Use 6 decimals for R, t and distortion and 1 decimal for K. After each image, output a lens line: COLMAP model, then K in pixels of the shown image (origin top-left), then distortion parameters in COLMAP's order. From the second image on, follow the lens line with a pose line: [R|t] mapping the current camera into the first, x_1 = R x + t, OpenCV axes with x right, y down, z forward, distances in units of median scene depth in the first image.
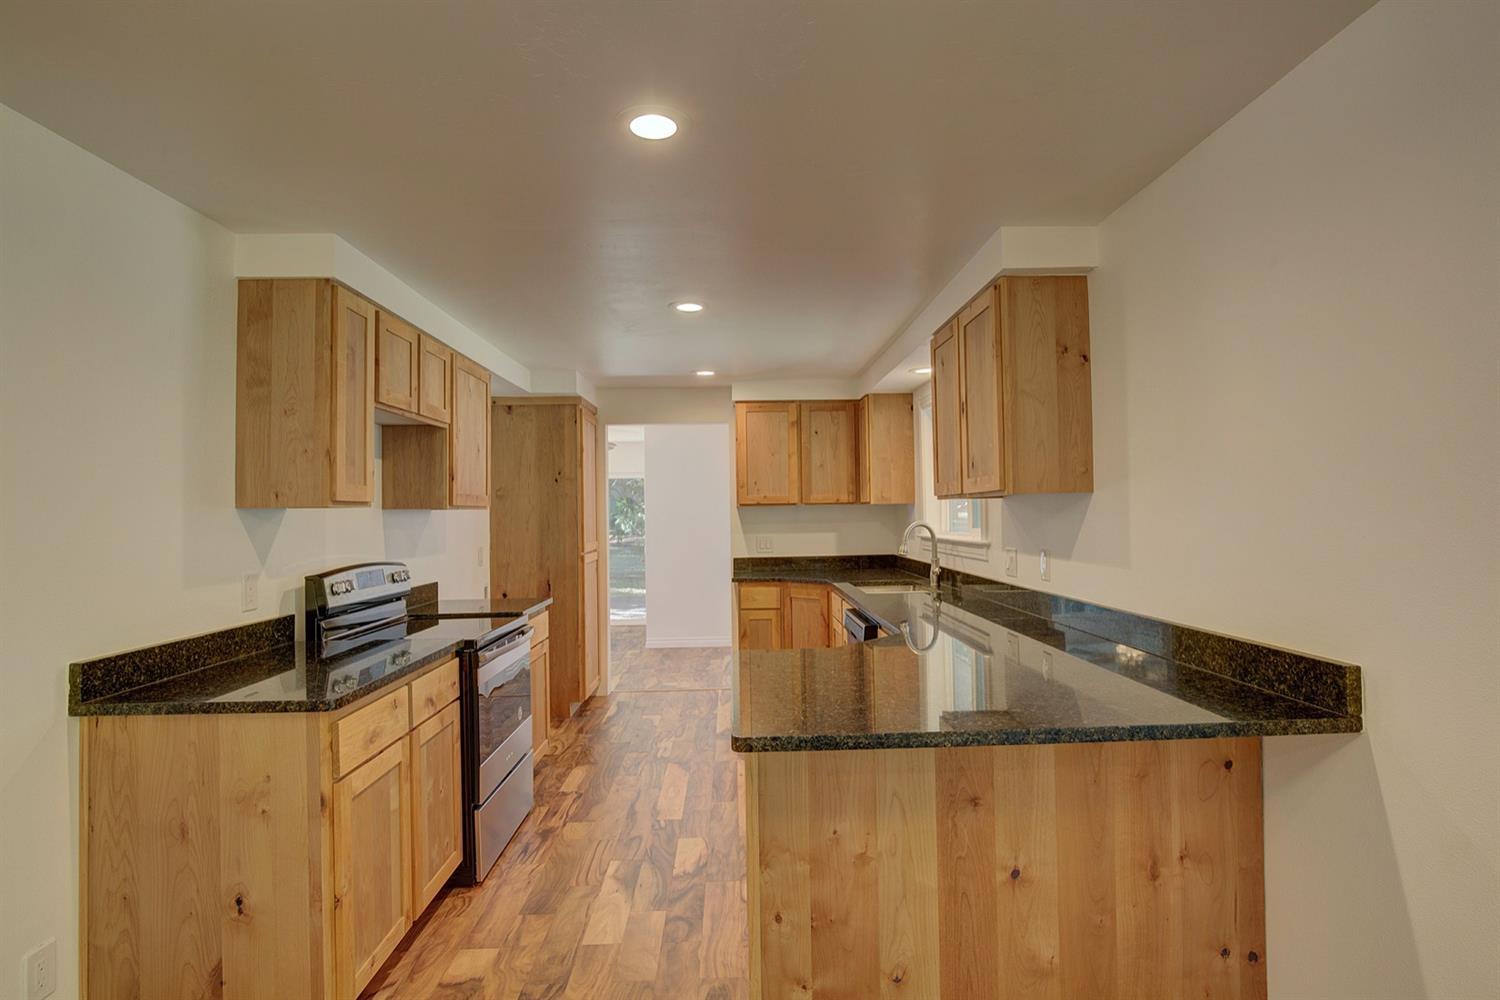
lens RADIAL K [[766.3, 0, 776.3], [0, 766.3, 508.1], [0, 0, 1]] dist [-0.021664, 0.002016]
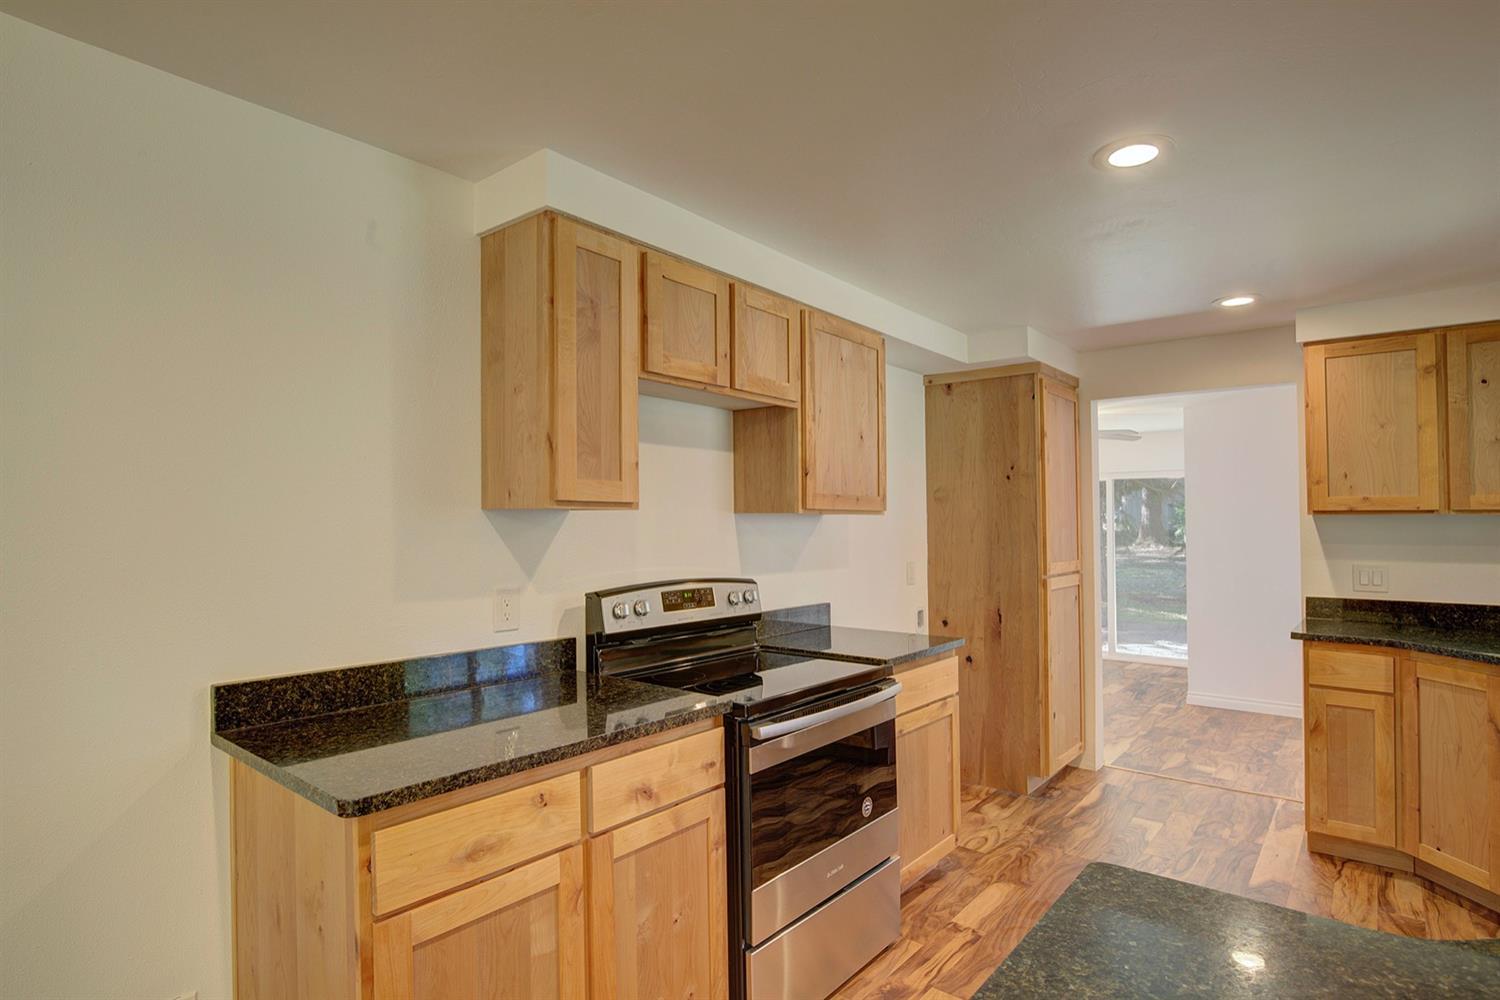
lens RADIAL K [[766.3, 0, 752.5], [0, 766.3, 506.8], [0, 0, 1]] dist [-0.021664, 0.002016]
pose [[0.730667, 0.002871, -0.682727, 0.062211], [-0.009932, 0.999930, -0.006424, -0.000161], [0.682661, 0.011474, 0.730645, 0.408423]]
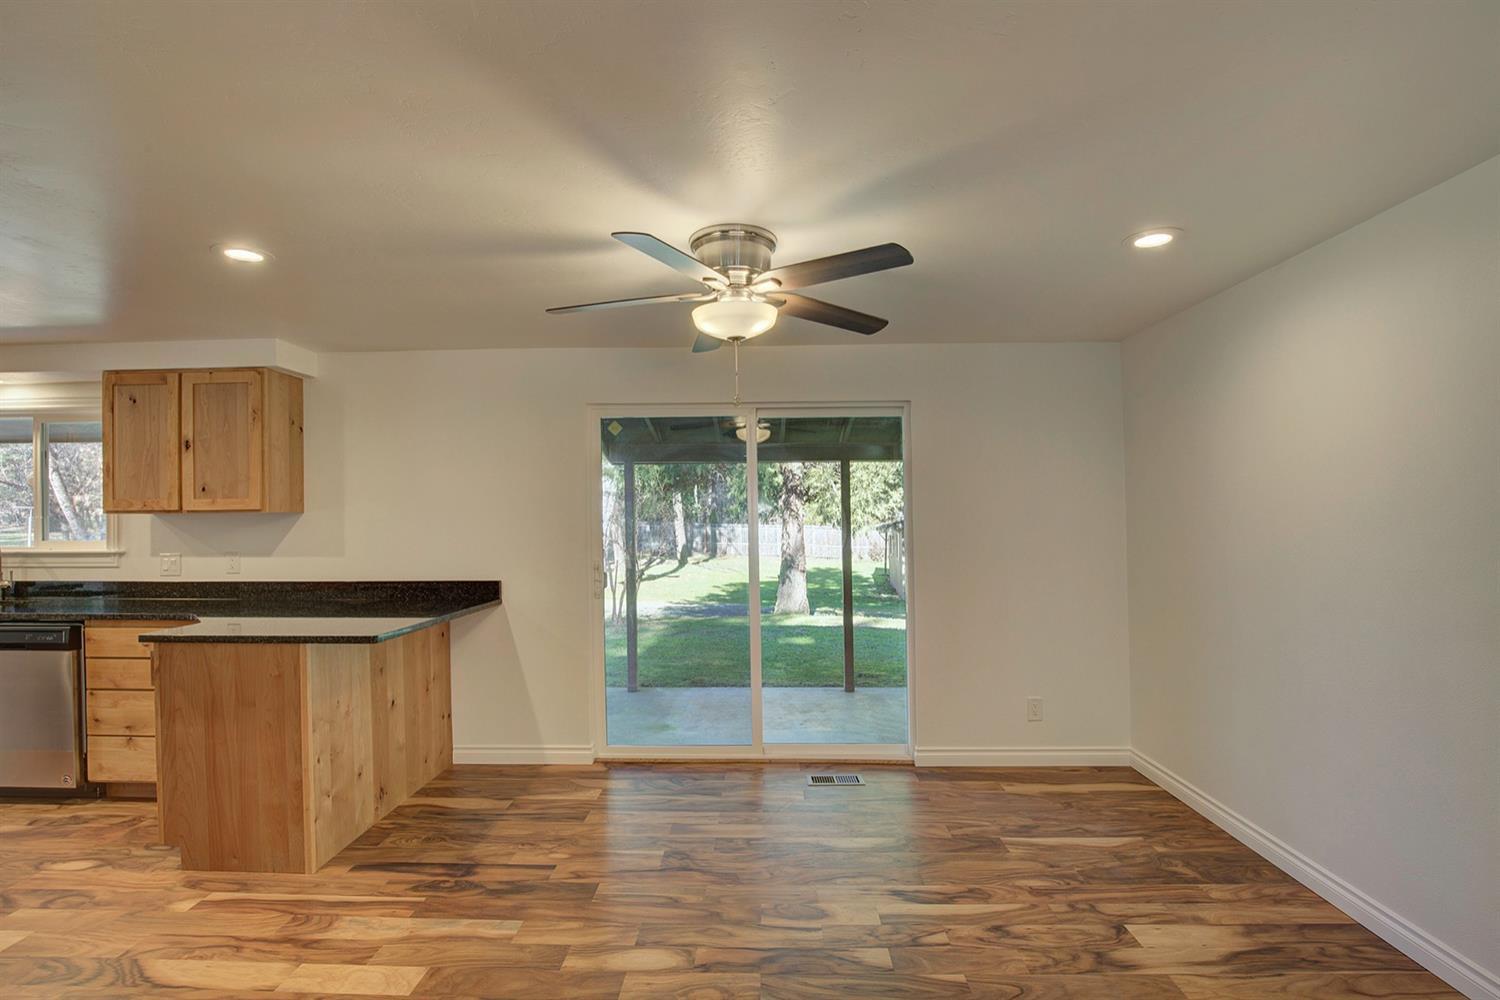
lens RADIAL K [[691.3, 0, 729.9], [0, 691.3, 526.0], [0, 0, 1]] dist [-0.023661, 0.003793]
pose [[0.084085, 0.010321, 0.996405, -0.776851], [-0.003629, 0.999943, -0.010052, 0.015134], [-0.996452, -0.002771, 0.084118, -0.021361]]
